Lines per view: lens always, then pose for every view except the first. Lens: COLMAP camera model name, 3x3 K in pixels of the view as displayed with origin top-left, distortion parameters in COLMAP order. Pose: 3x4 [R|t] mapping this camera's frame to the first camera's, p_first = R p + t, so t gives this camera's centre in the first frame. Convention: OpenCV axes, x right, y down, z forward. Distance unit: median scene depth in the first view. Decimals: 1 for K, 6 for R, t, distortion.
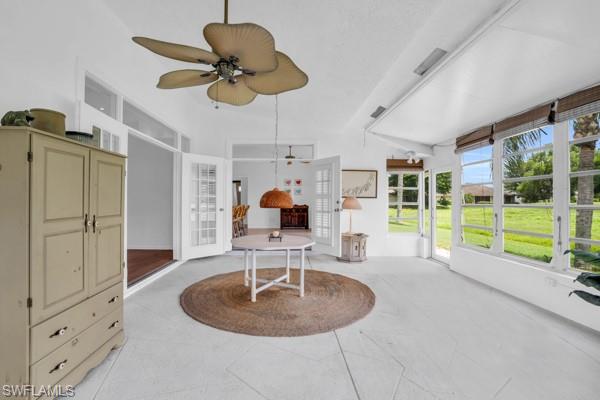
lens RADIAL K [[278.2, 0, 303.3], [0, 278.2, 199.3], [0, 0, 1]] dist [-0.048198, 0.009070]
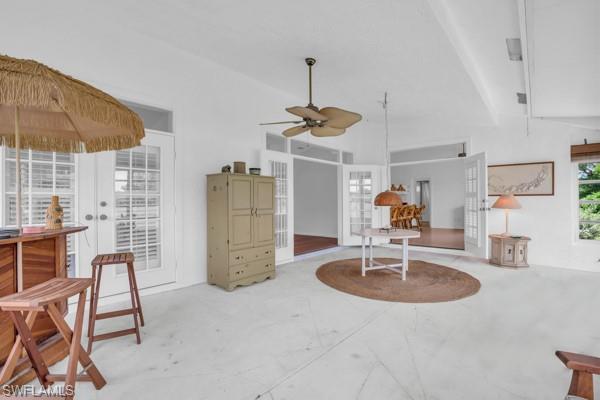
lens RADIAL K [[278.2, 0, 297.9], [0, 278.2, 197.8], [0, 0, 1]] dist [-0.048198, 0.009070]
pose [[0.716971, -0.021860, -0.696760, 0.339458], [0.014526, 0.999760, -0.016418, 0.006678], [0.696952, 0.001650, 0.717116, -0.111756]]
